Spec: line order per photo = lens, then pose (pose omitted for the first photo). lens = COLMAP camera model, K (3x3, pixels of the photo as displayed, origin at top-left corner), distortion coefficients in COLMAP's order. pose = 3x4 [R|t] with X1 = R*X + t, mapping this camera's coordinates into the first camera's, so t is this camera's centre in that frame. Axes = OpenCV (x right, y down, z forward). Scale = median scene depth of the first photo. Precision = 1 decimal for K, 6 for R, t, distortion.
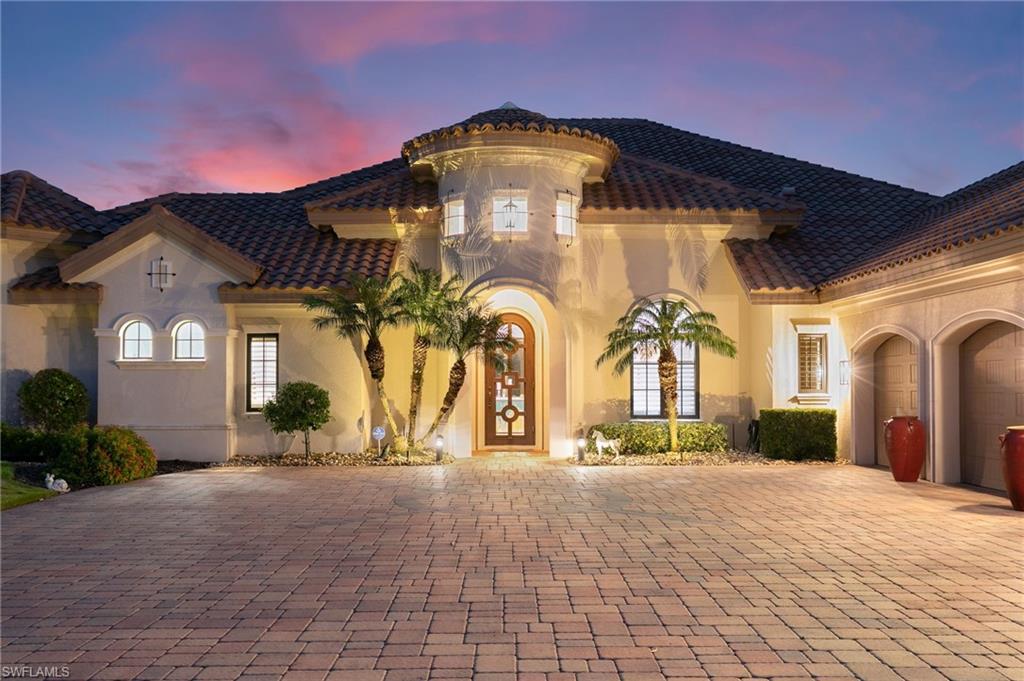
lens RADIAL K [[865.9, 0, 525.7], [0, 865.9, 366.6], [0, 0, 1]] dist [0.007817, -0.000843]
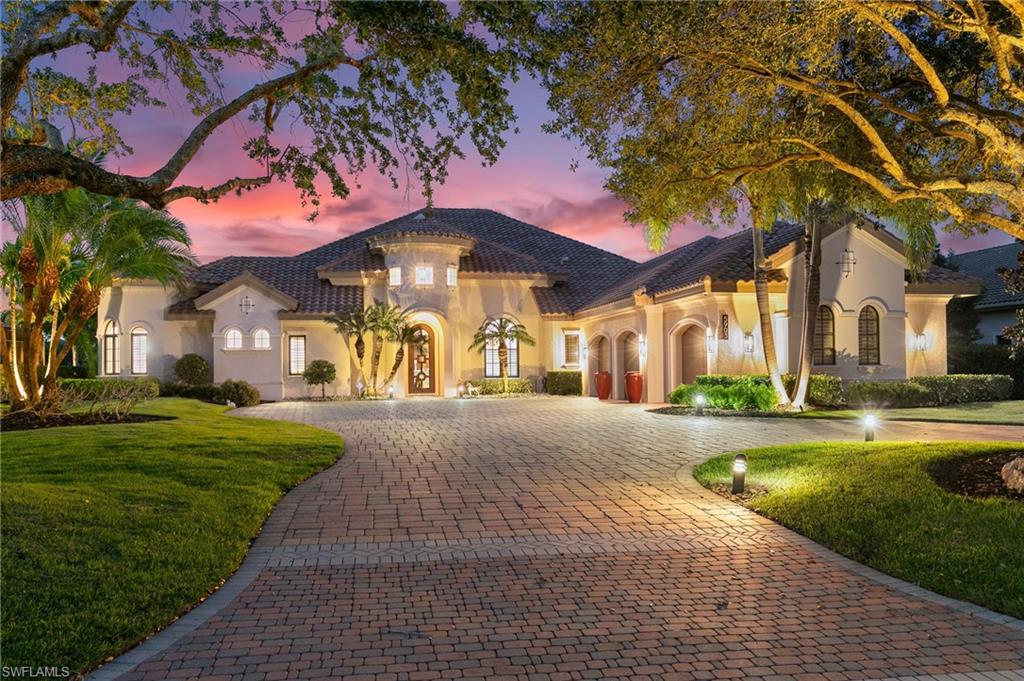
lens RADIAL K [[865.9, 0, 525.7], [0, 865.9, 366.6], [0, 0, 1]] dist [0.007817, -0.000843]
pose [[0.984546, -0.008487, 0.174919, -0.138894], [0.006890, 0.999929, 0.009735, 0.016769], [-0.174989, -0.008379, 0.984535, -1.009376]]
